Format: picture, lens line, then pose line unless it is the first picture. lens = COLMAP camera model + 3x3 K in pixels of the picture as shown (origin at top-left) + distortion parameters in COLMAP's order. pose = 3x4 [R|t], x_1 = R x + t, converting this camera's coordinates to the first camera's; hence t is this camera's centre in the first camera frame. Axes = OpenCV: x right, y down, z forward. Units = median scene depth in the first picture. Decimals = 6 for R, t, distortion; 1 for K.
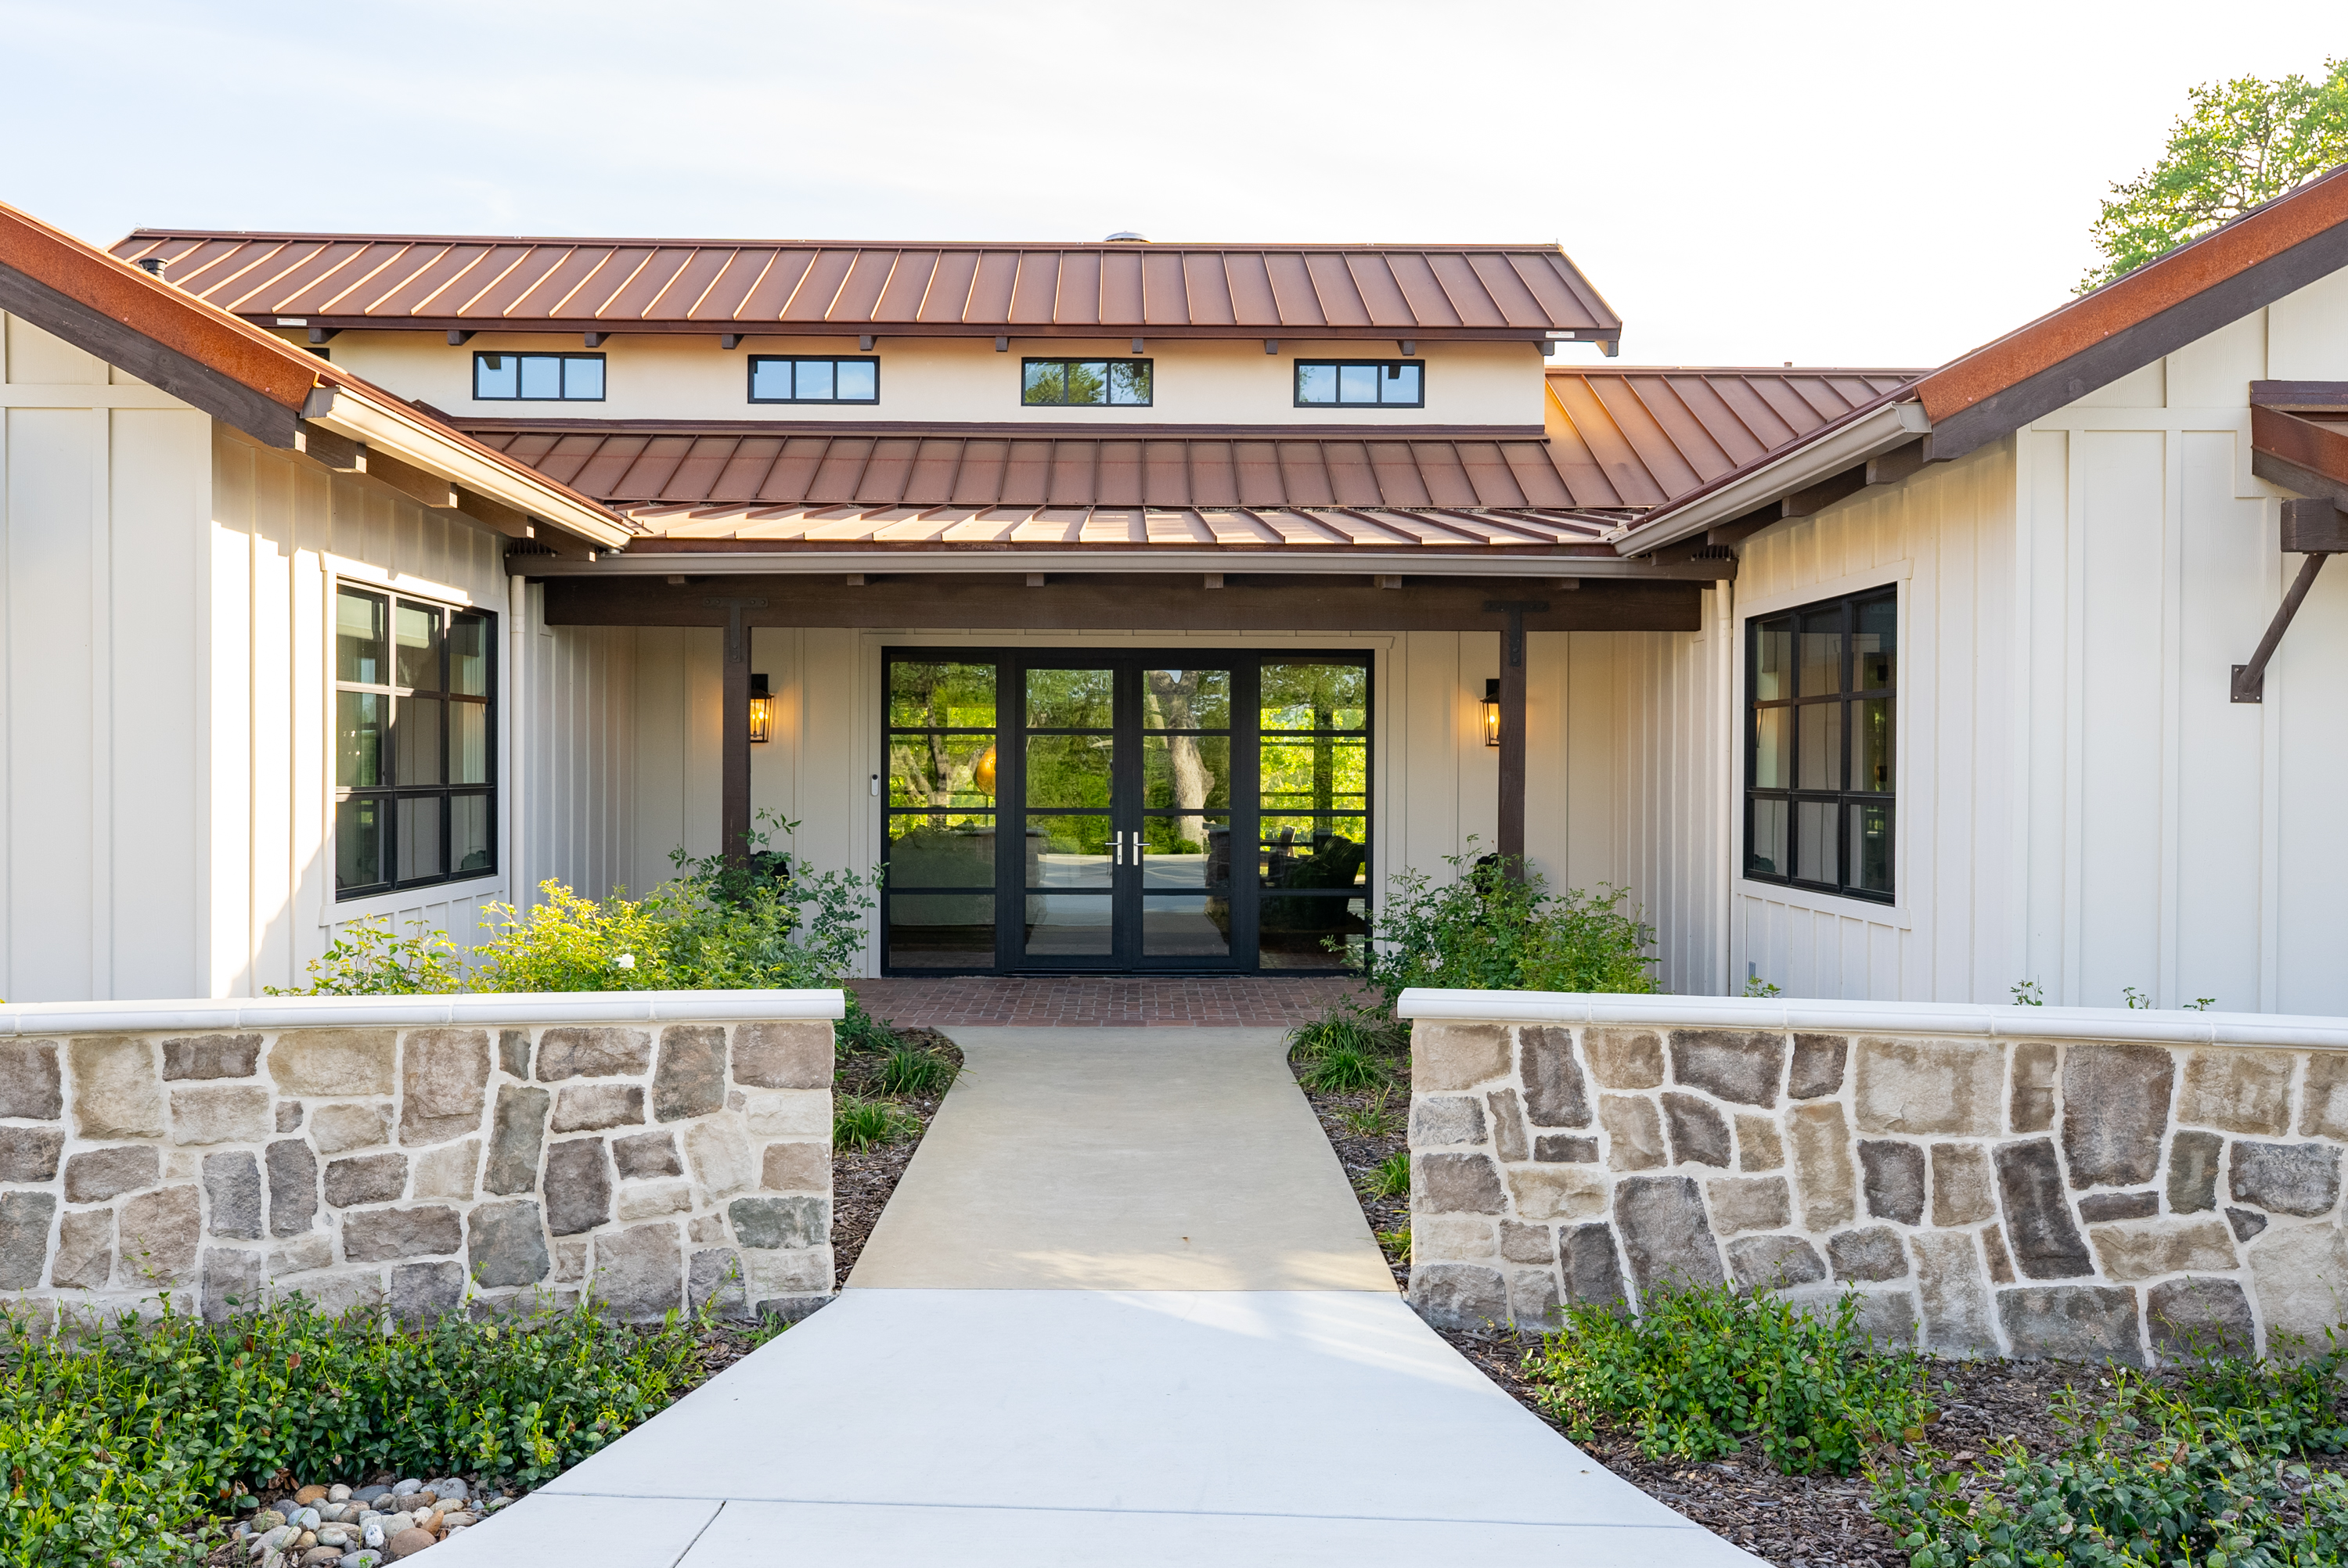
lens RADIAL K [[2176.4, 0, 1175.1], [0, 2176.4, 786.3], [0, 0, 1]] dist [0.003630, 0.000000]
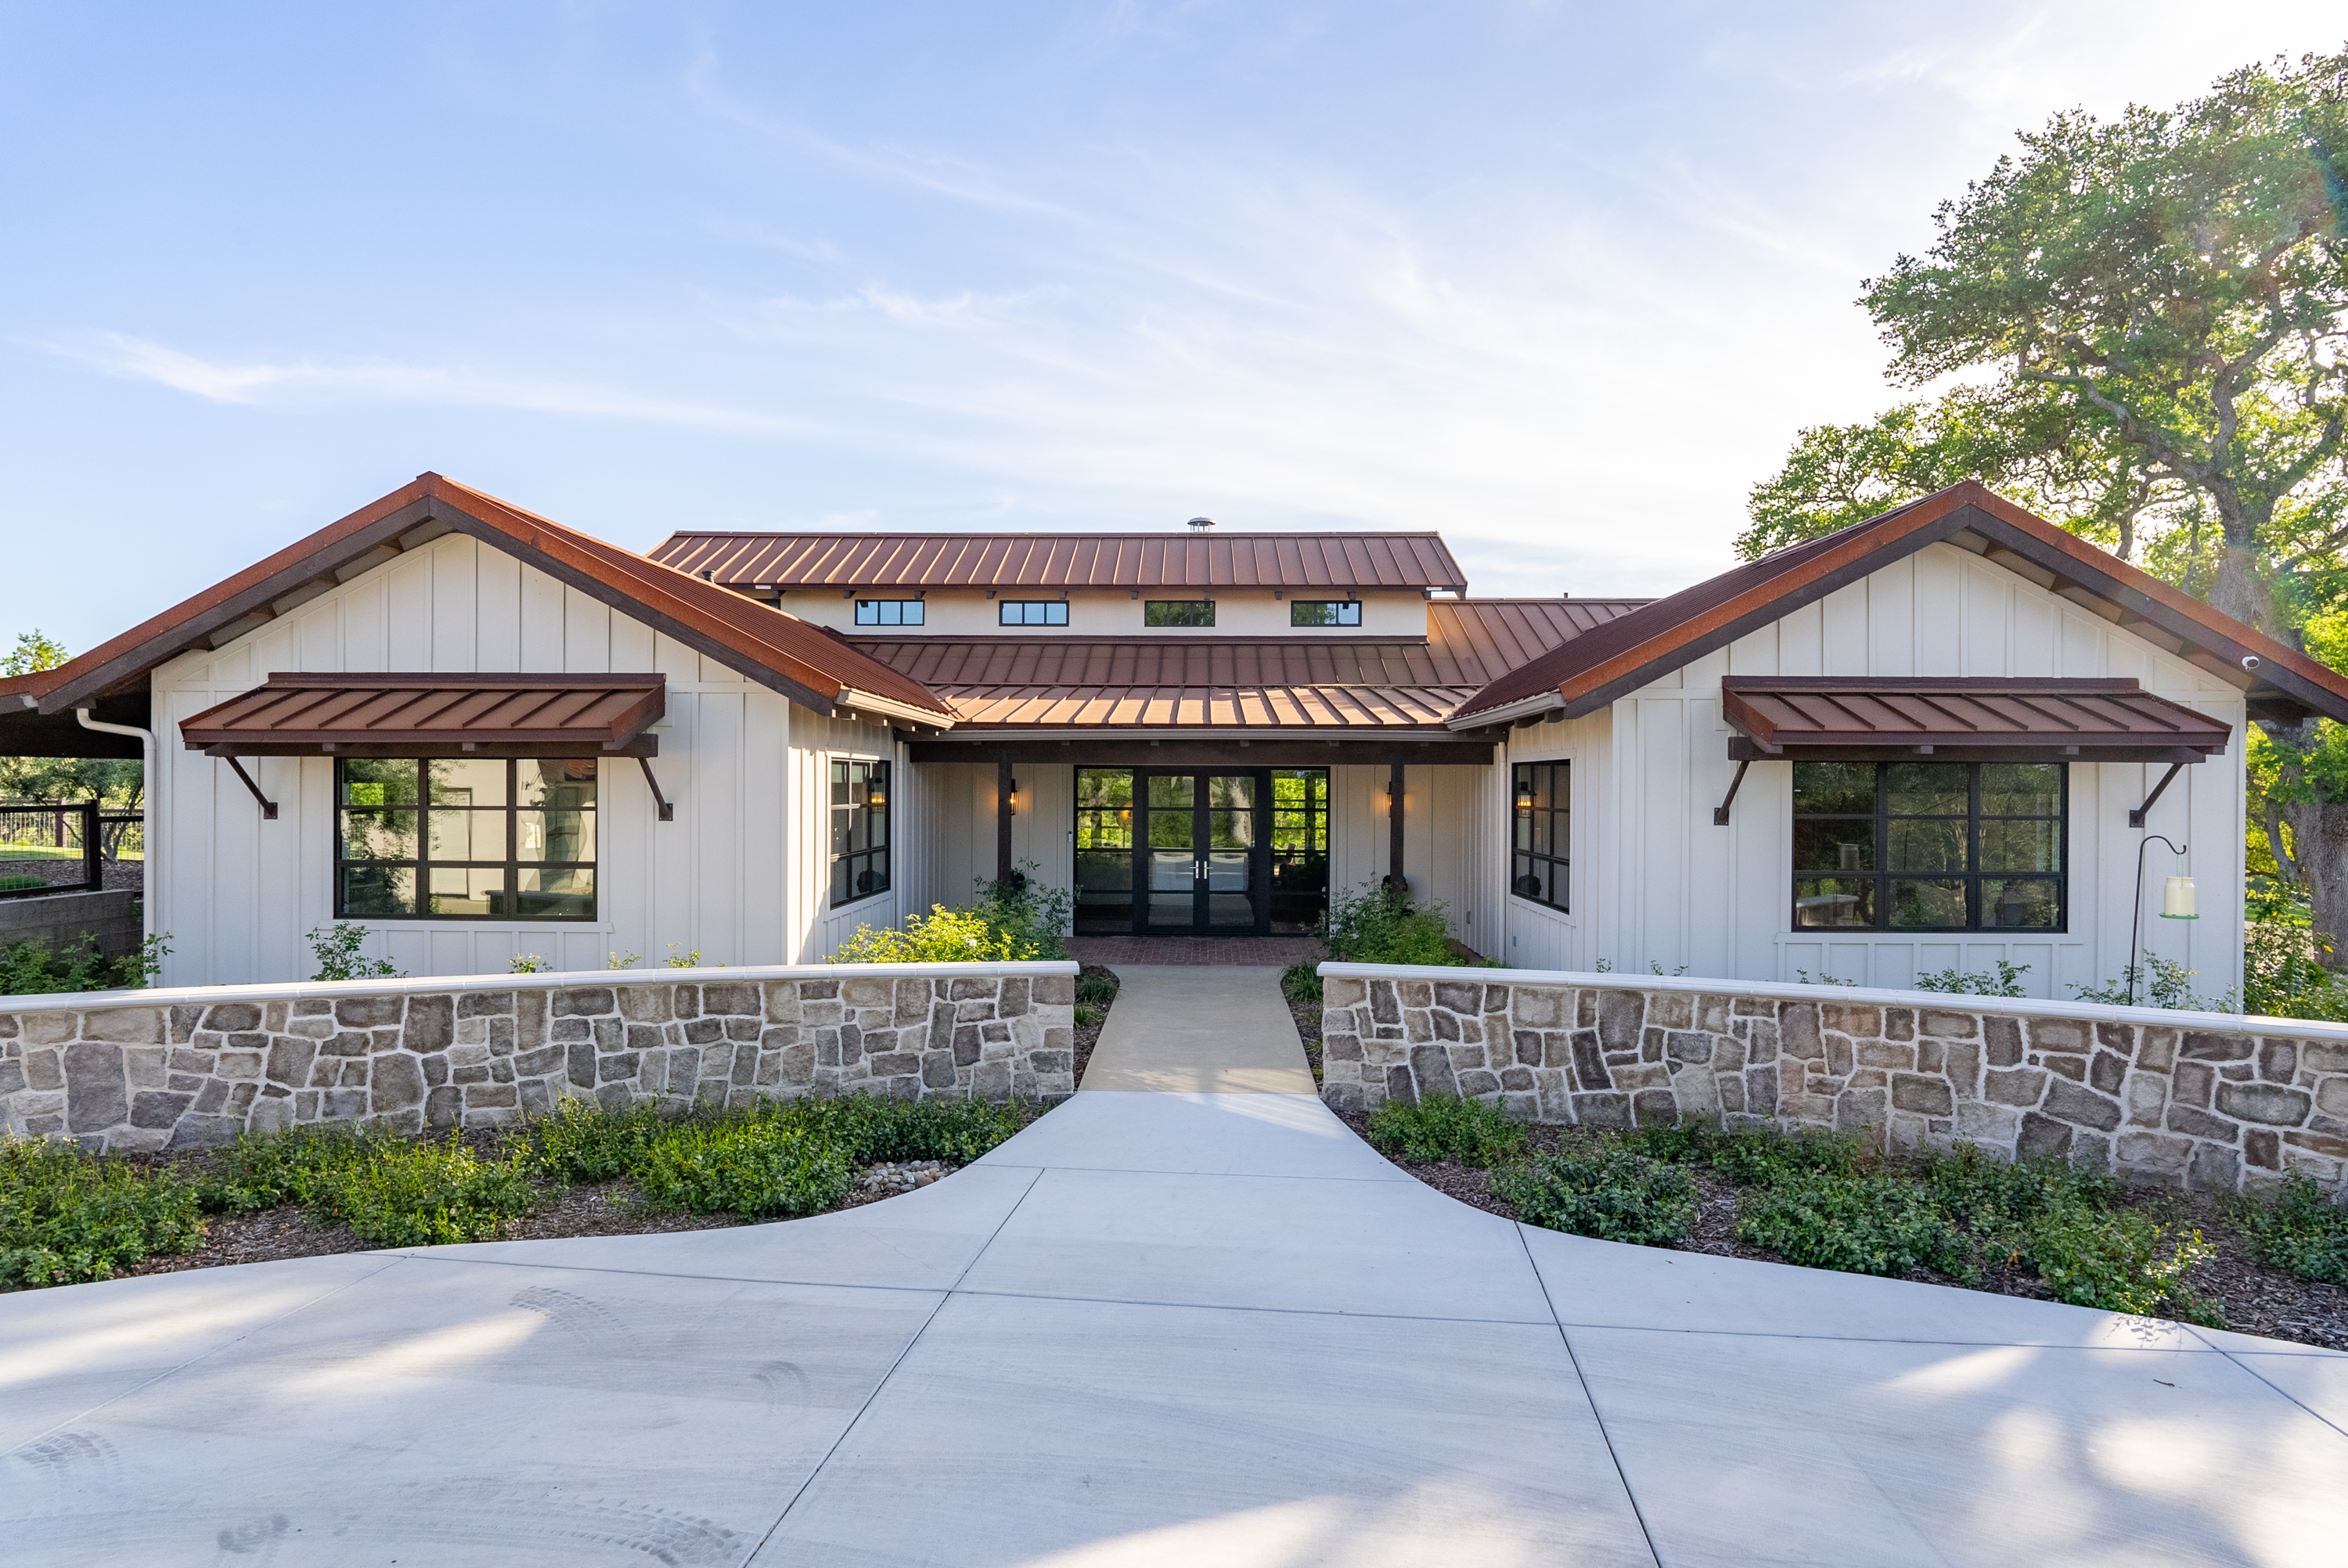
lens RADIAL K [[1400.9, 0, 1163.6], [0, 1400.9, 780.0], [0, 0, 1]] dist [-0.026358, -0.001336]
pose [[0.998767, -0.000366, -0.049633, 0.013491], [0.000172, 0.999992, -0.003925, -0.095817], [0.049634, 0.003912, 0.998760, -0.494101]]
